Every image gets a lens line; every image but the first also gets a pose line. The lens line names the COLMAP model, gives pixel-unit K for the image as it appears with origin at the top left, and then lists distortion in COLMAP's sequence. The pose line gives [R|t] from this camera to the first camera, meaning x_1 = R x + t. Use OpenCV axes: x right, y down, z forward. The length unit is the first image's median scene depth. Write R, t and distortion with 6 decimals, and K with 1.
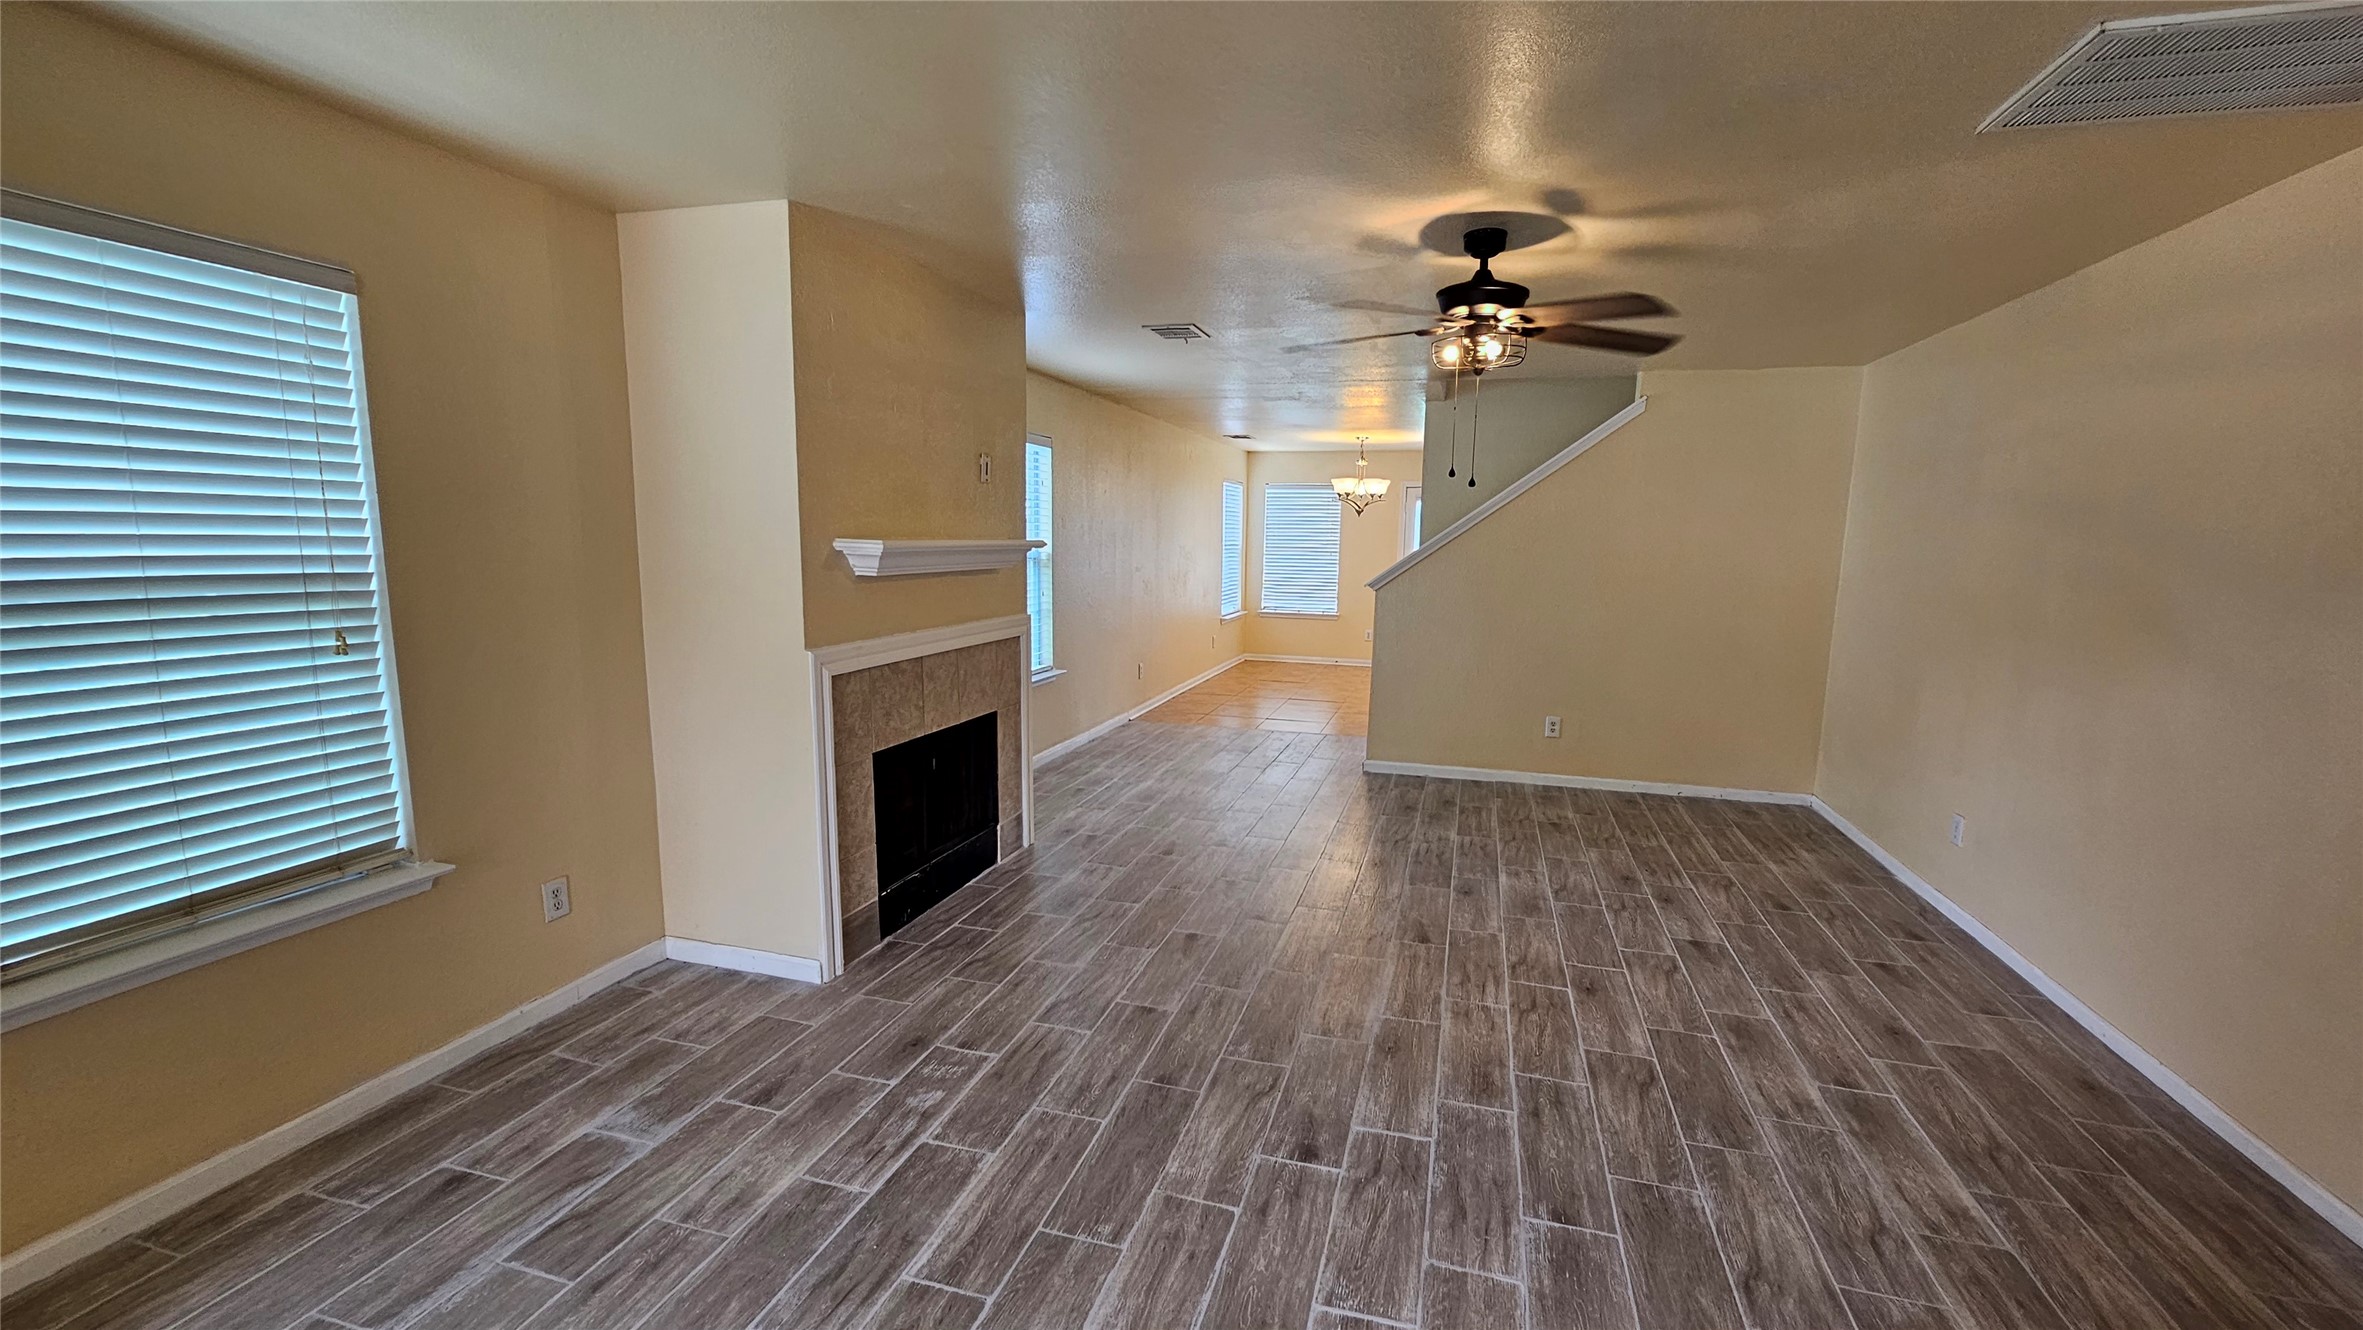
lens RADIAL K [[963.3, 0, 1209.4], [0, 963.3, 671.1], [0, 0, 1]] dist [-0.001832, 0.000689]
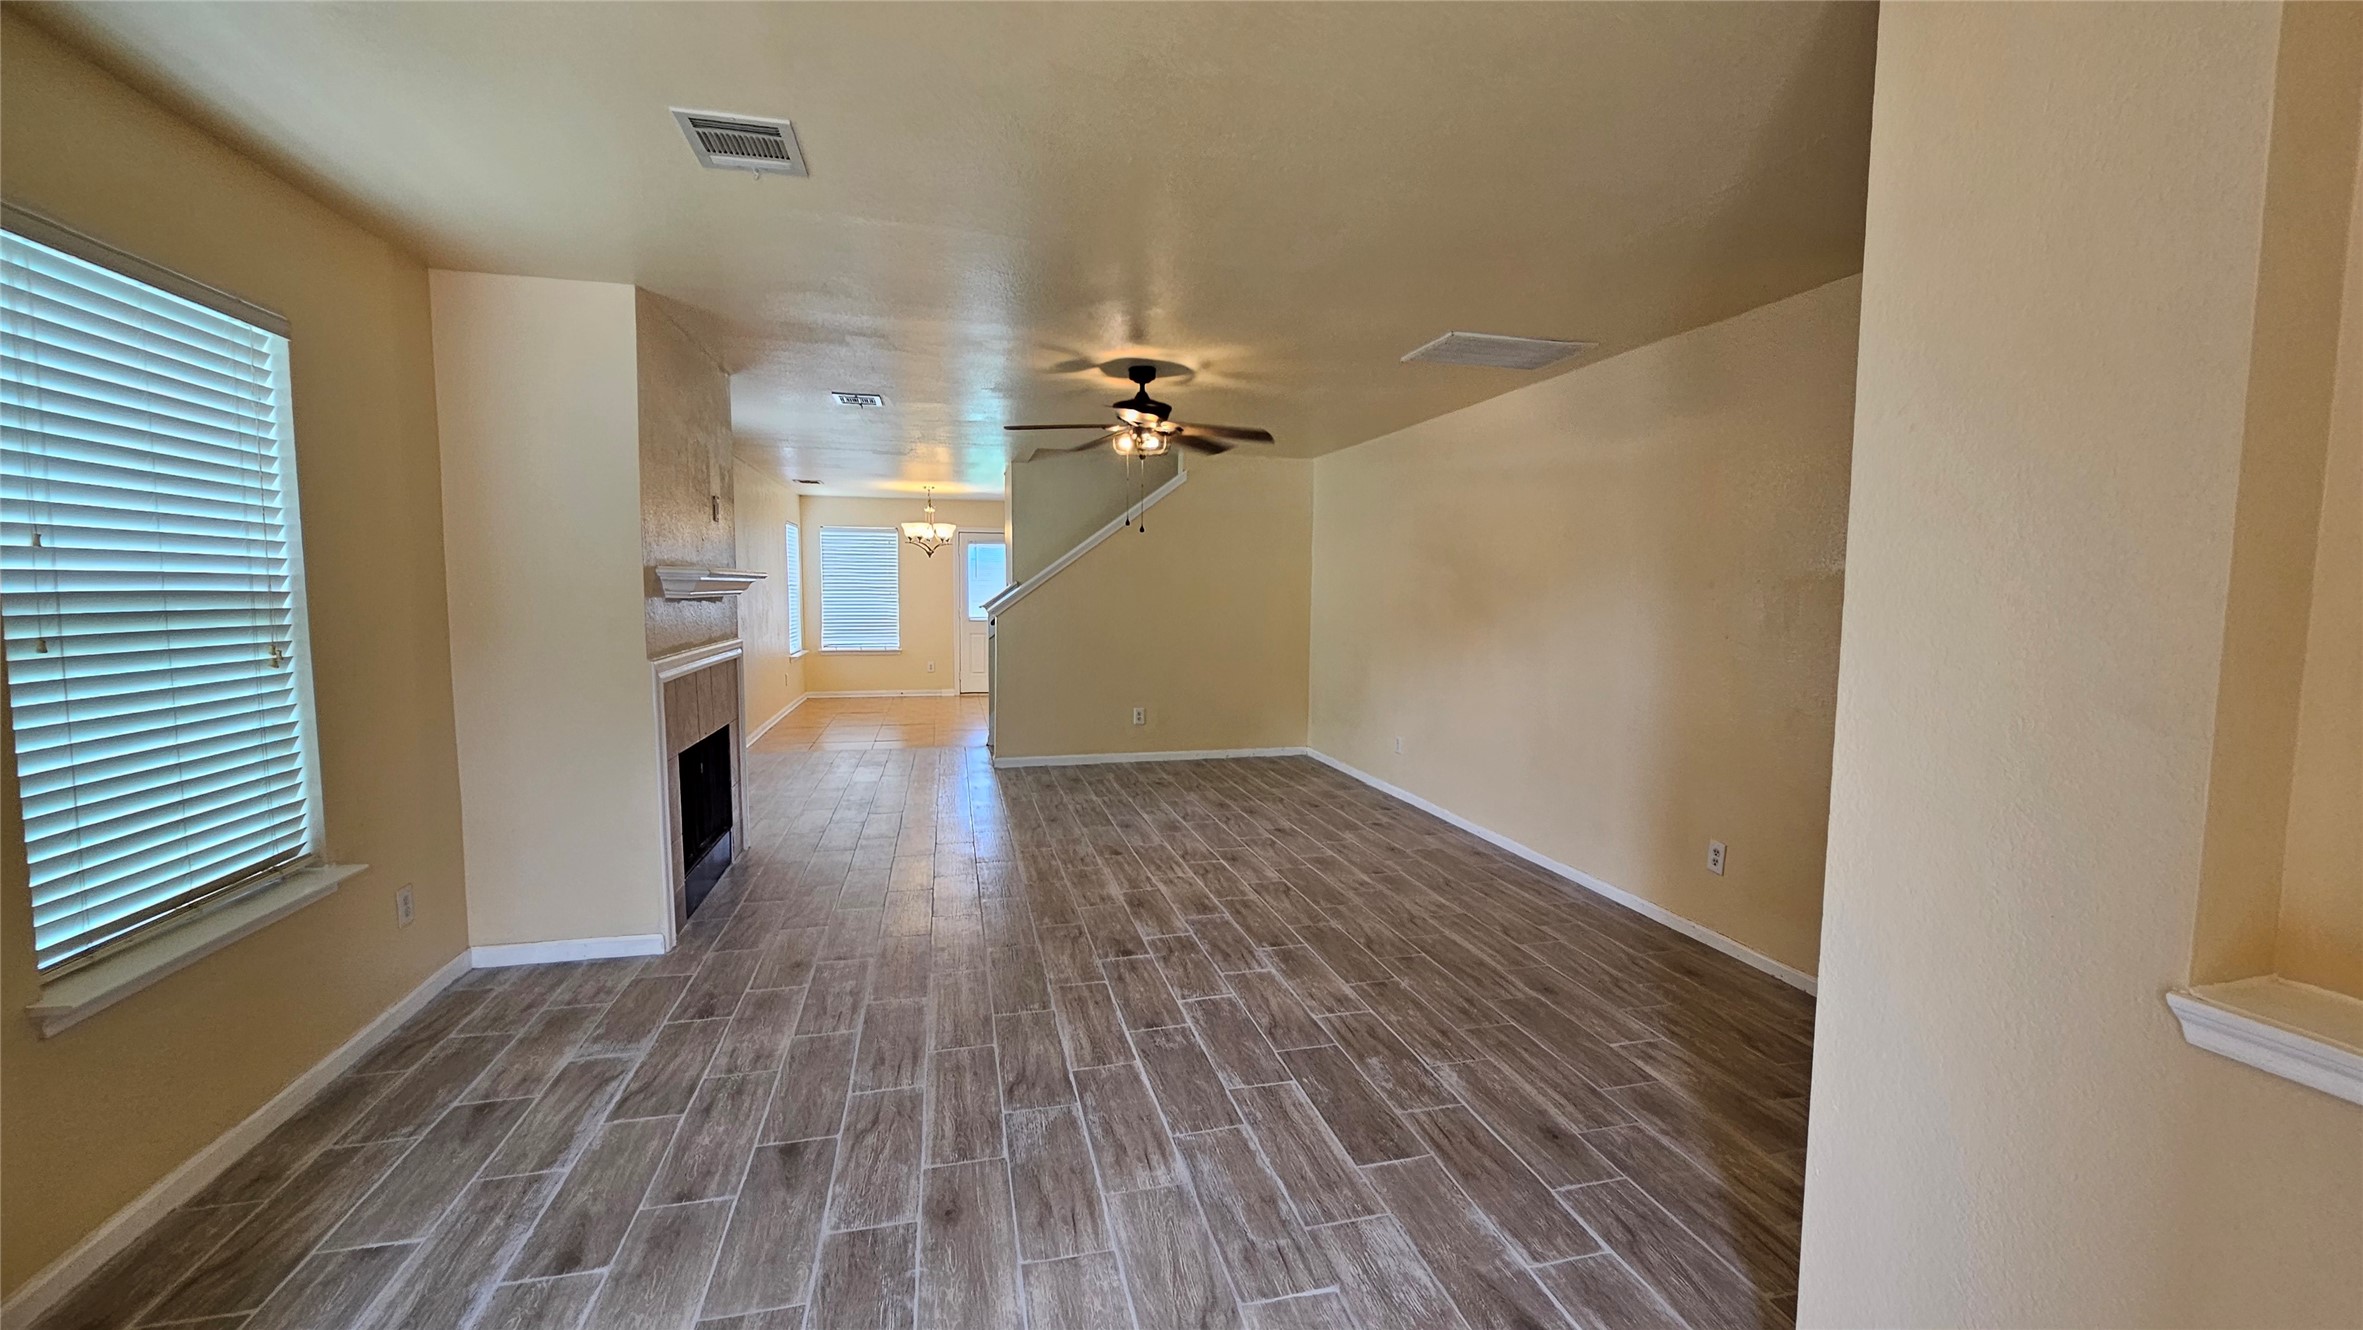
lens RADIAL K [[963.3, 0, 1209.4], [0, 963.3, 671.1], [0, 0, 1]] dist [-0.001832, 0.000689]
pose [[0.860194, -0.053766, 0.507124, -0.462072], [0.077612, 0.996645, -0.025982, 0.080000], [-0.504026, 0.061709, 0.861481, -0.372321]]
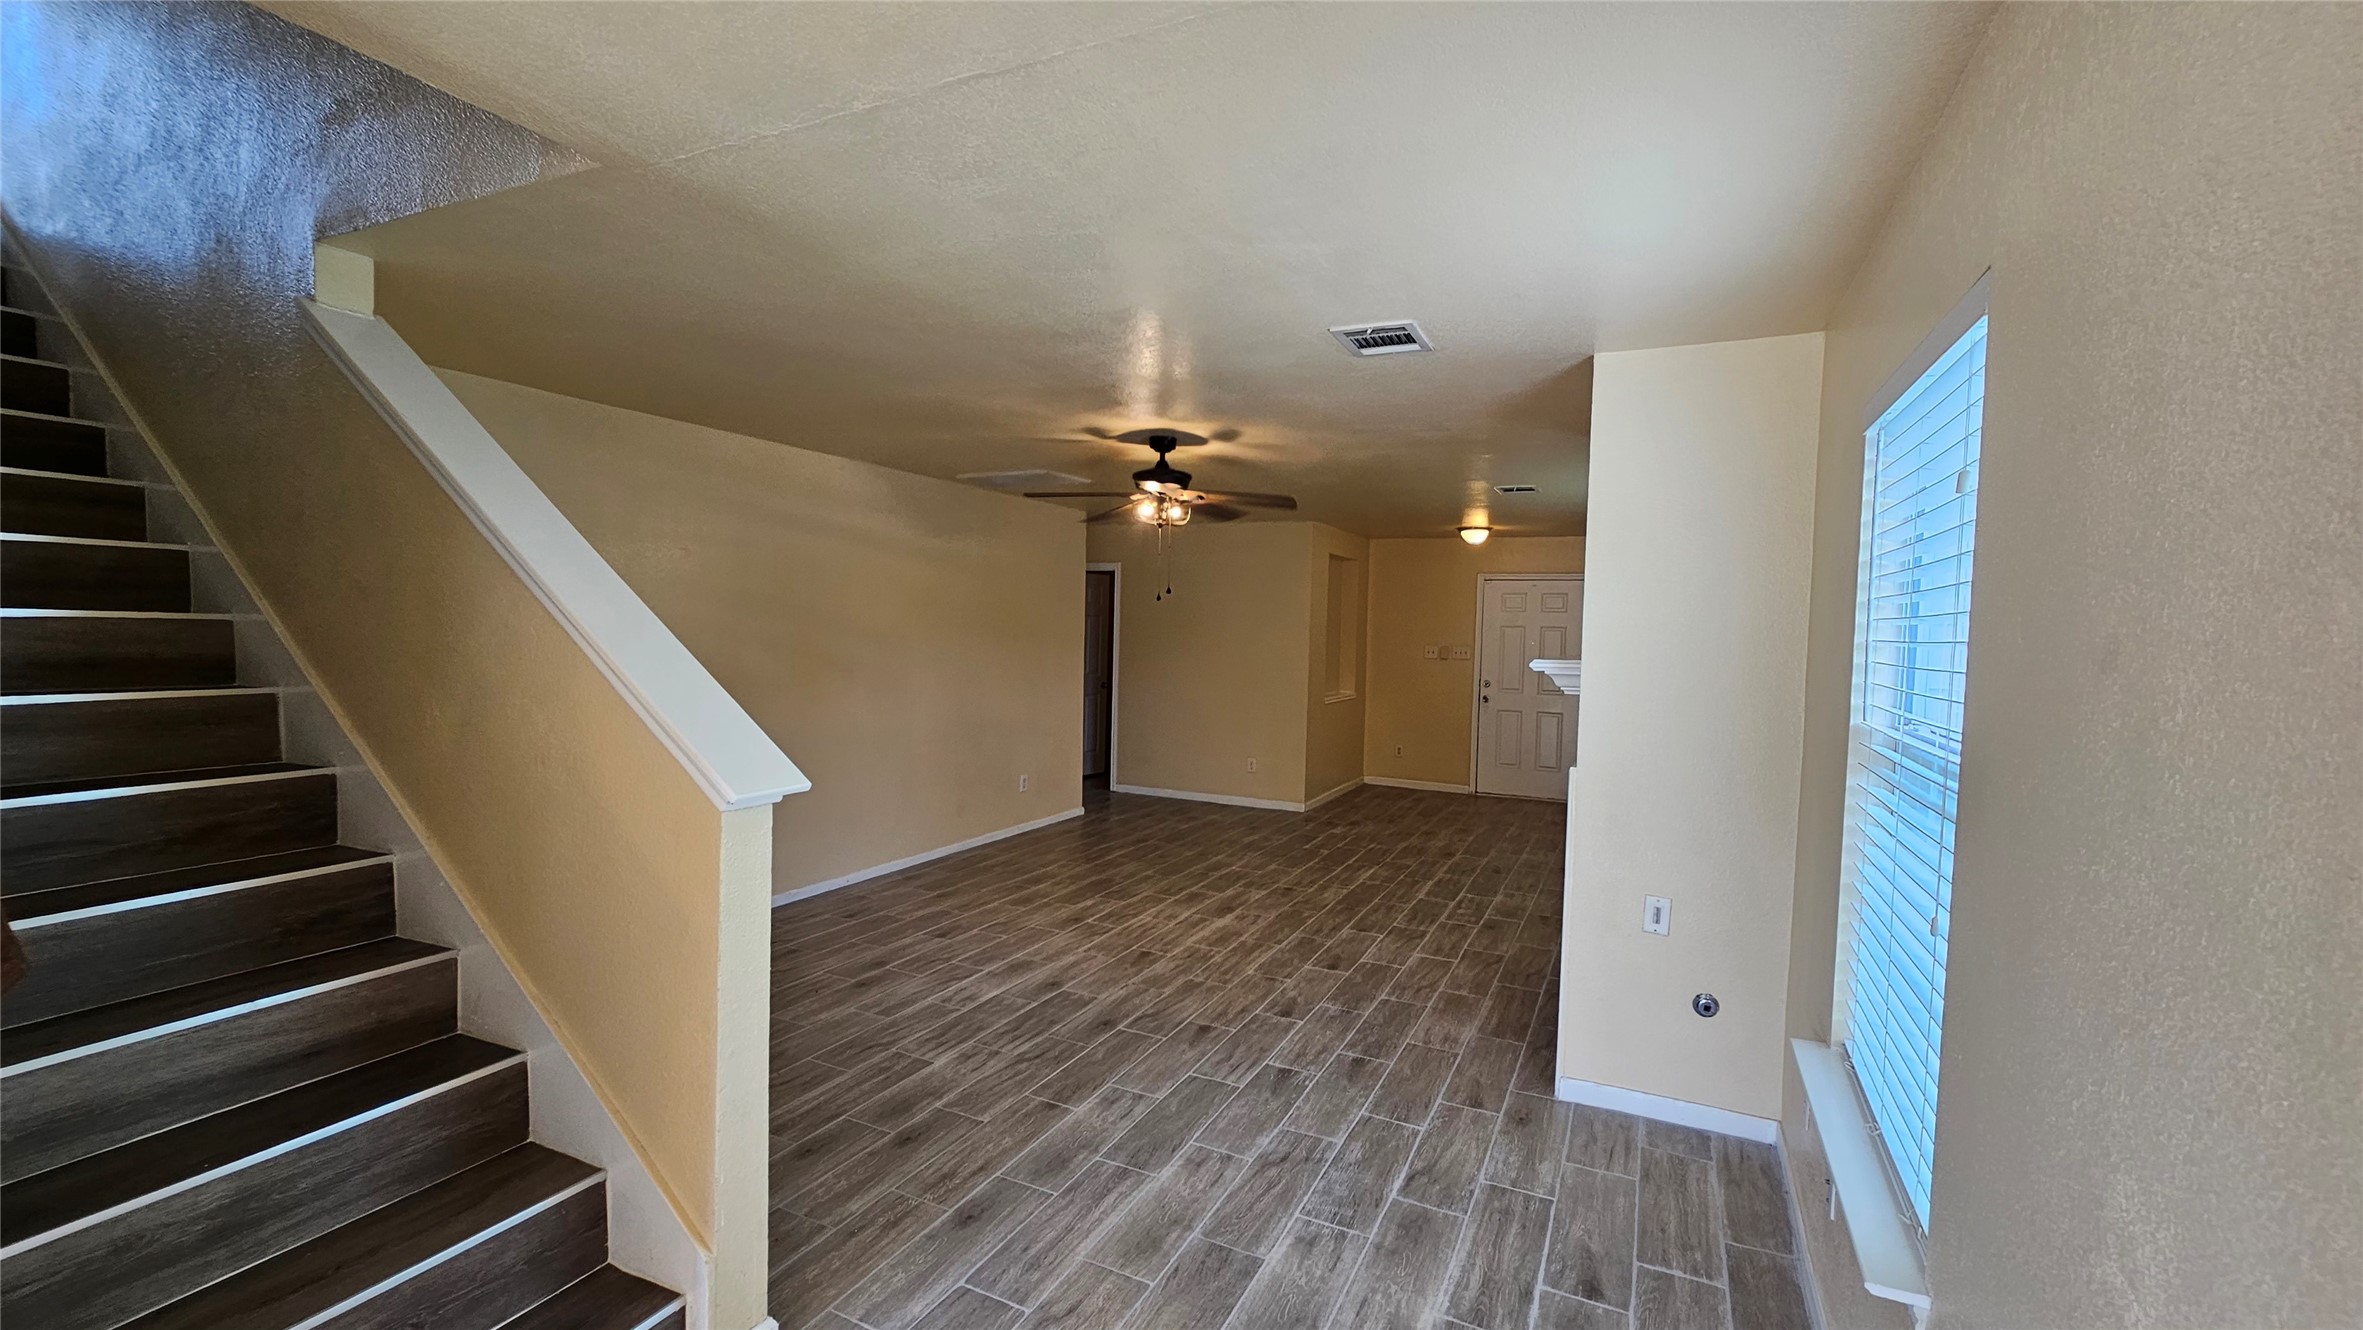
lens RADIAL K [[970.6, 0, 1210.4], [0, 970.6, 669.4], [0, 0, 1]] dist [0.001334, 0.000864]
pose [[-0.985455, -0.050016, 0.162412, -0.060777], [-0.019415, 0.982586, 0.184792, -0.412010], [-0.168826, 0.178951, -0.969265, 2.772768]]
